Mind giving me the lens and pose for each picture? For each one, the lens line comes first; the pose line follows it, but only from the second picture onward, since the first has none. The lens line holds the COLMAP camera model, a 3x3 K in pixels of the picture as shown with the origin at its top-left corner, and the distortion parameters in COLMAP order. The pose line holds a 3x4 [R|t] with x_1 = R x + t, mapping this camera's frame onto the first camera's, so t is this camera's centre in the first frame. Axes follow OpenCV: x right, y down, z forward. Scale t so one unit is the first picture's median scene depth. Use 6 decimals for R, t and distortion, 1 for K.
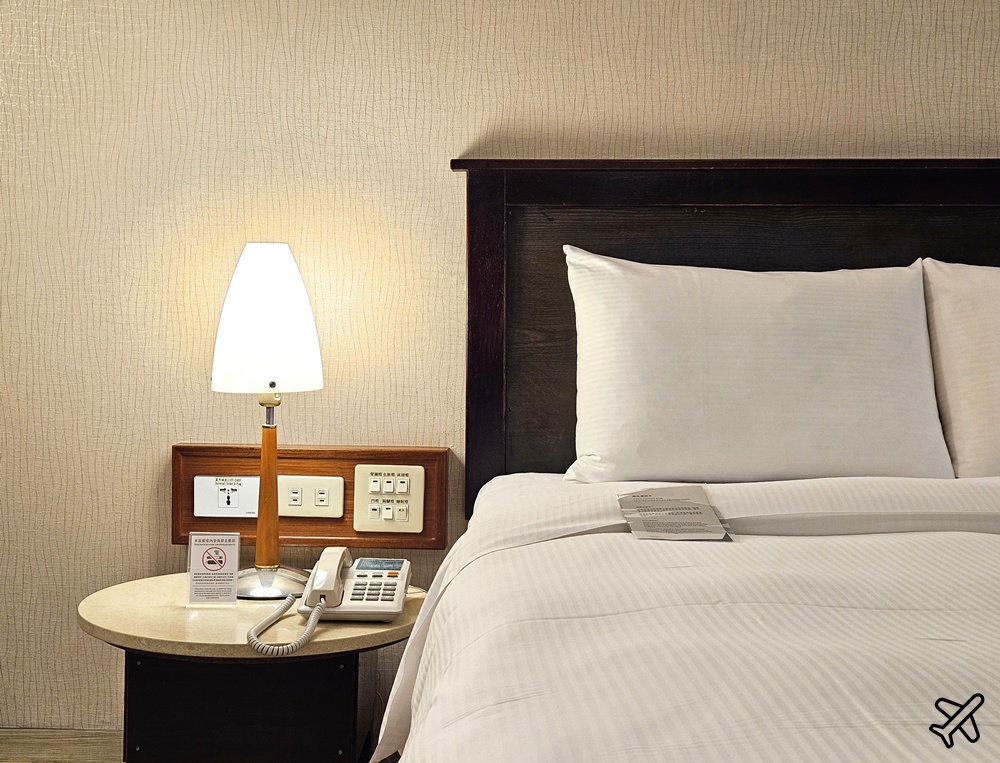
lens RADIAL K [[1418.1, 0, 488.9], [0, 1418.1, 373.7], [0, 0, 1]] dist [0.083963, 0.000000]
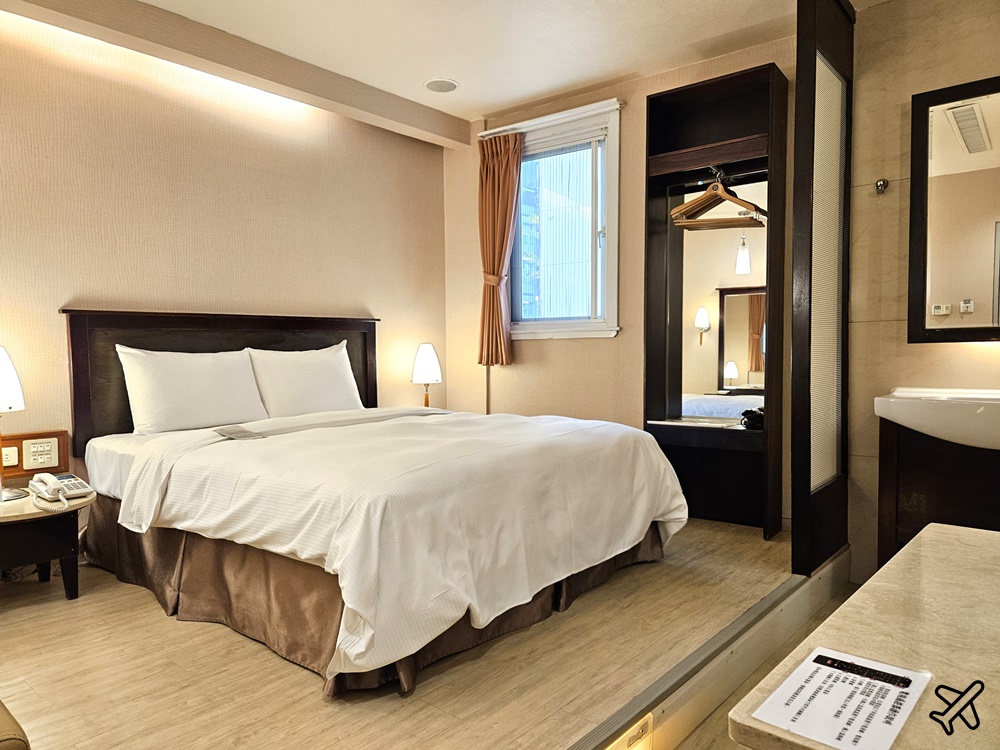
lens RADIAL K [[674.2, 0, 494.4], [0, 674.2, 381.6], [0, 0, 1]] dist [0.048948, -0.036528]
pose [[0.634325, -0.054286, 0.771158, -0.457167], [0.054698, 0.998183, 0.025275, -0.017796], [-0.771129, 0.026149, 0.636142, -0.292427]]
